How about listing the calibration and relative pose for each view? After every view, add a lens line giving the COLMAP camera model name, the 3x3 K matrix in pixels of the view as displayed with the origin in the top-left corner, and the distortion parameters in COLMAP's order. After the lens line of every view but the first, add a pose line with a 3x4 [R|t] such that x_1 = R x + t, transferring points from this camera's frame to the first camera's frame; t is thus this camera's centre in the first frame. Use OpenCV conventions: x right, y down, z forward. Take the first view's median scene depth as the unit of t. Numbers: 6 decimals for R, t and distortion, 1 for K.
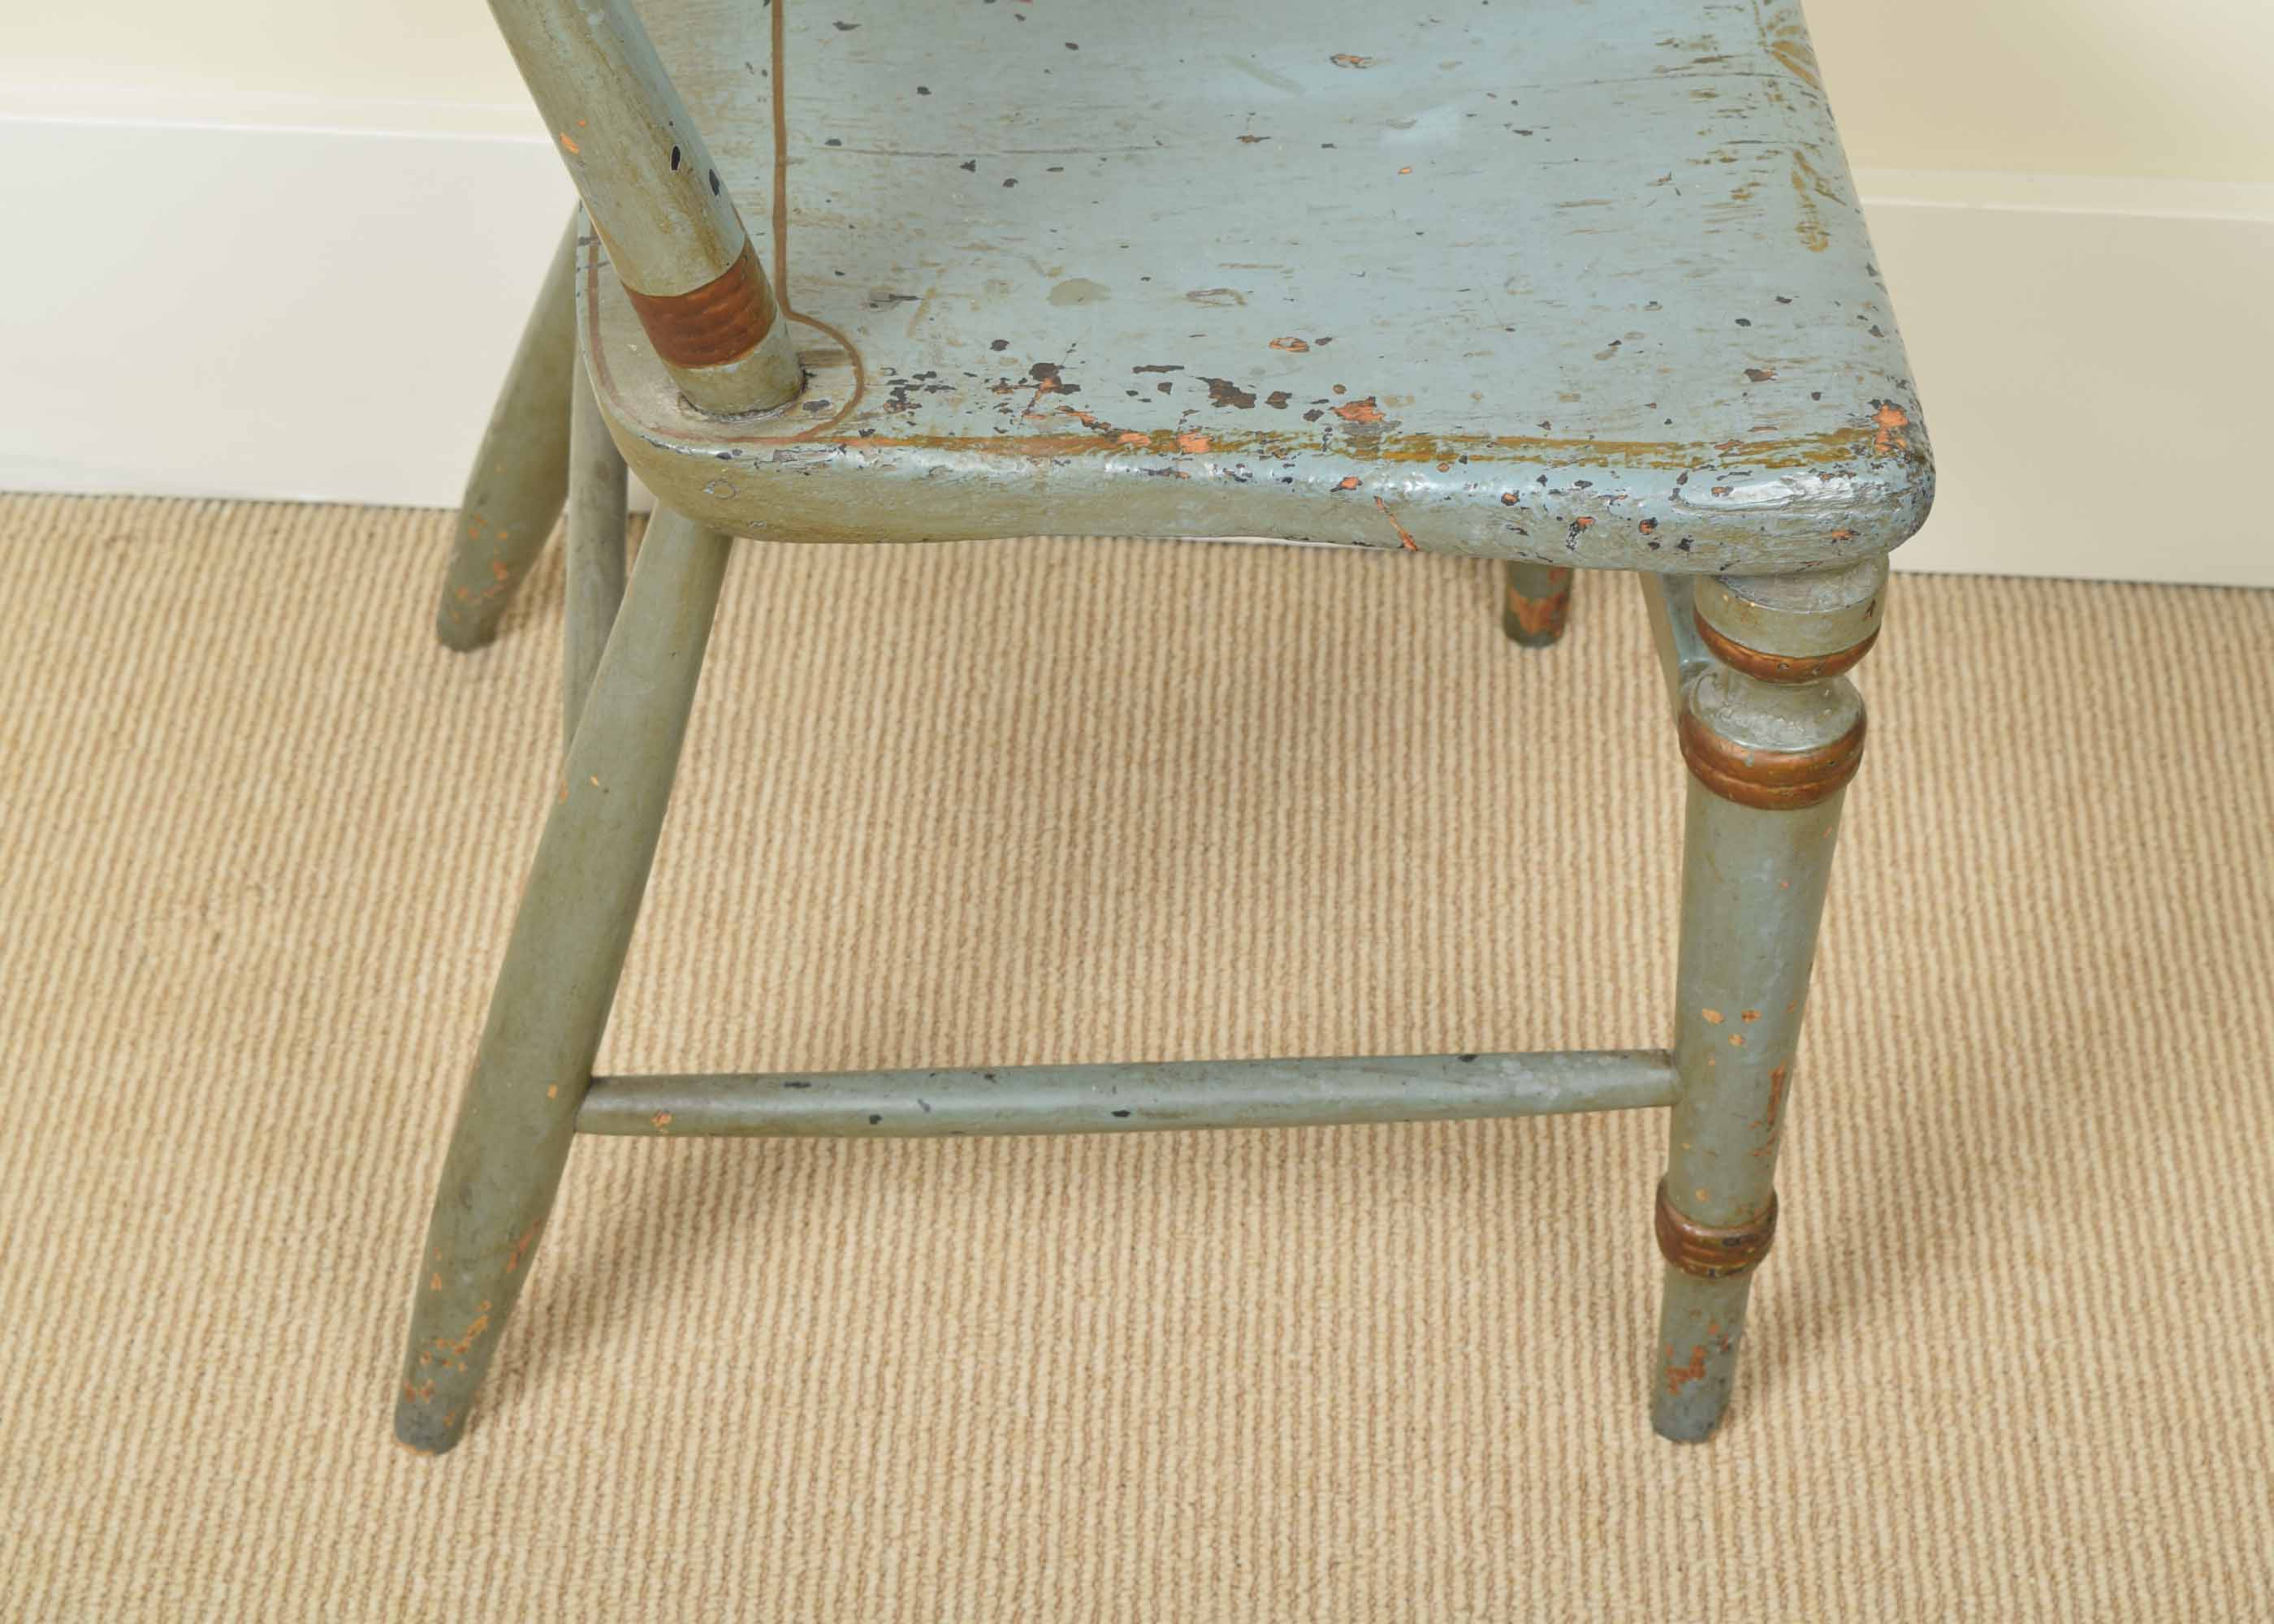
lens RADIAL K [[4125.6, 0, 1130.0], [0, 4125.6, 820.6], [0, 0, 1]] dist [0.029528, 0.000000]
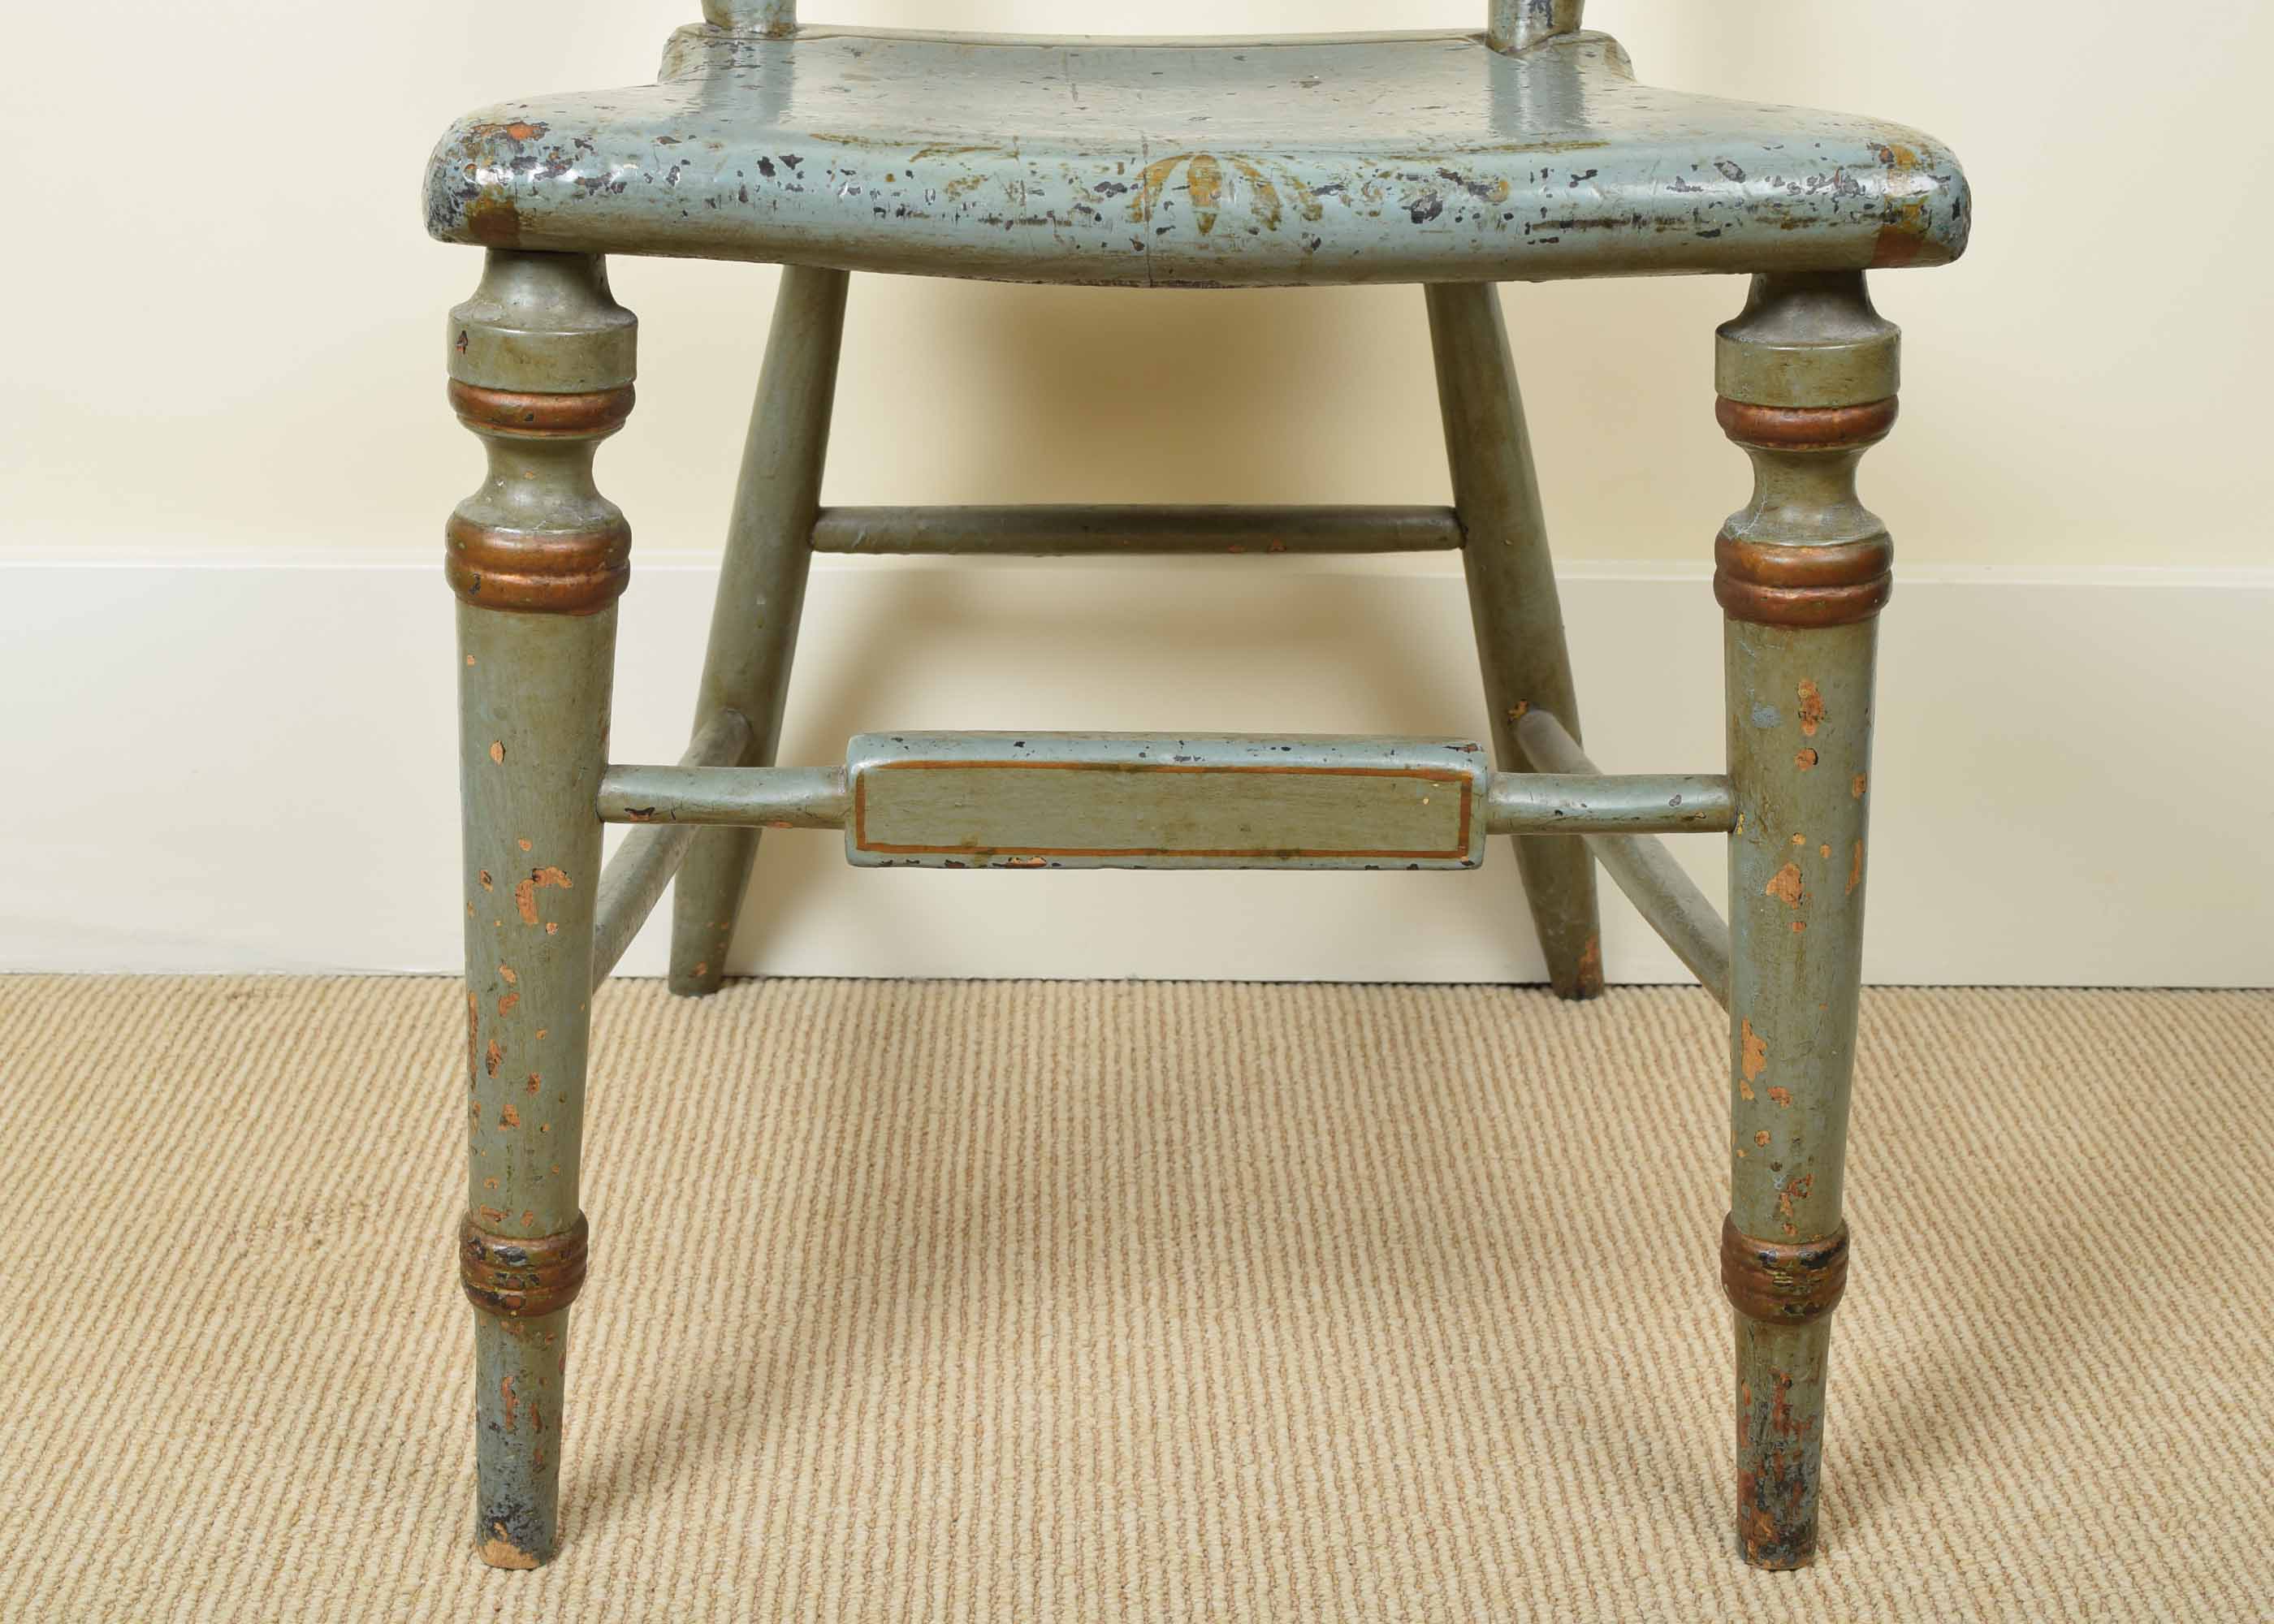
lens RADIAL K [[3017.9, 0, 1047.6], [0, 3017.9, 901.2], [0, 0, 1]] dist [-0.033332, 0.000000]
pose [[0.998844, -0.029796, 0.037711, -0.075972], [0.042902, 0.906434, -0.420164, 0.278619], [-0.021663, 0.421296, 0.906664, 0.327733]]
